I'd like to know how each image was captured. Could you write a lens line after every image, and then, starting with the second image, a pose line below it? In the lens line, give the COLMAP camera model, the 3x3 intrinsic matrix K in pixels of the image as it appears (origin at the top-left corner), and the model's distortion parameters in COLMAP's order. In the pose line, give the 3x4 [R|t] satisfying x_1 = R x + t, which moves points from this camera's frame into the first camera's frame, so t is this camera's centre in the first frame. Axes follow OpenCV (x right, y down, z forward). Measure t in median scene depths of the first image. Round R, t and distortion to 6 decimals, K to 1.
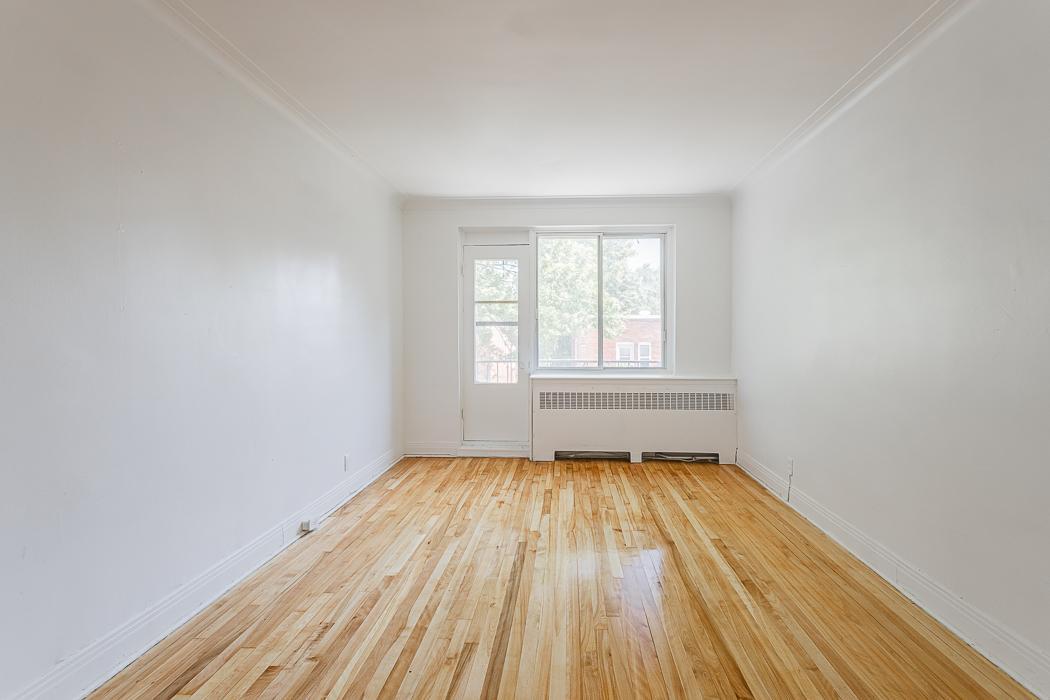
lens RADIAL K [[509.9, 0, 554.9], [0, 509.9, 339.7], [0, 0, 1]] dist [0.000772, 0.002078]
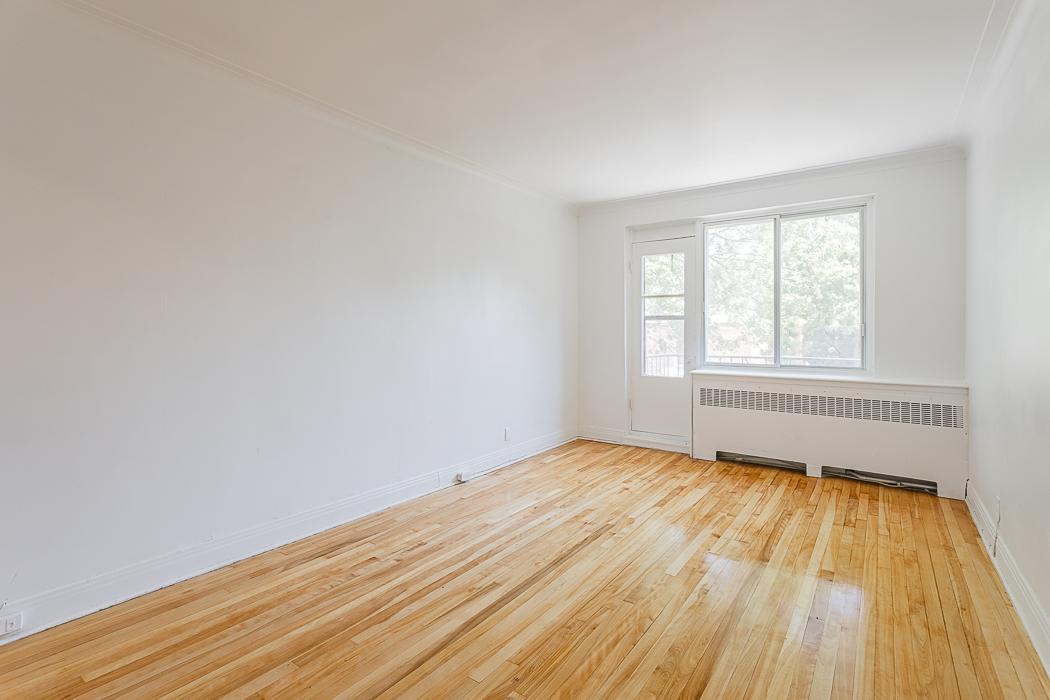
lens RADIAL K [[509.9, 0, 524.2], [0, 509.9, 327.5], [0, 0, 1]] dist [0.000772, 0.002078]
pose [[0.829991, -0.002784, -0.557771, 0.258949], [-0.003576, 0.999940, -0.010311, -0.000612], [0.557766, 0.010552, 0.829931, 0.010413]]
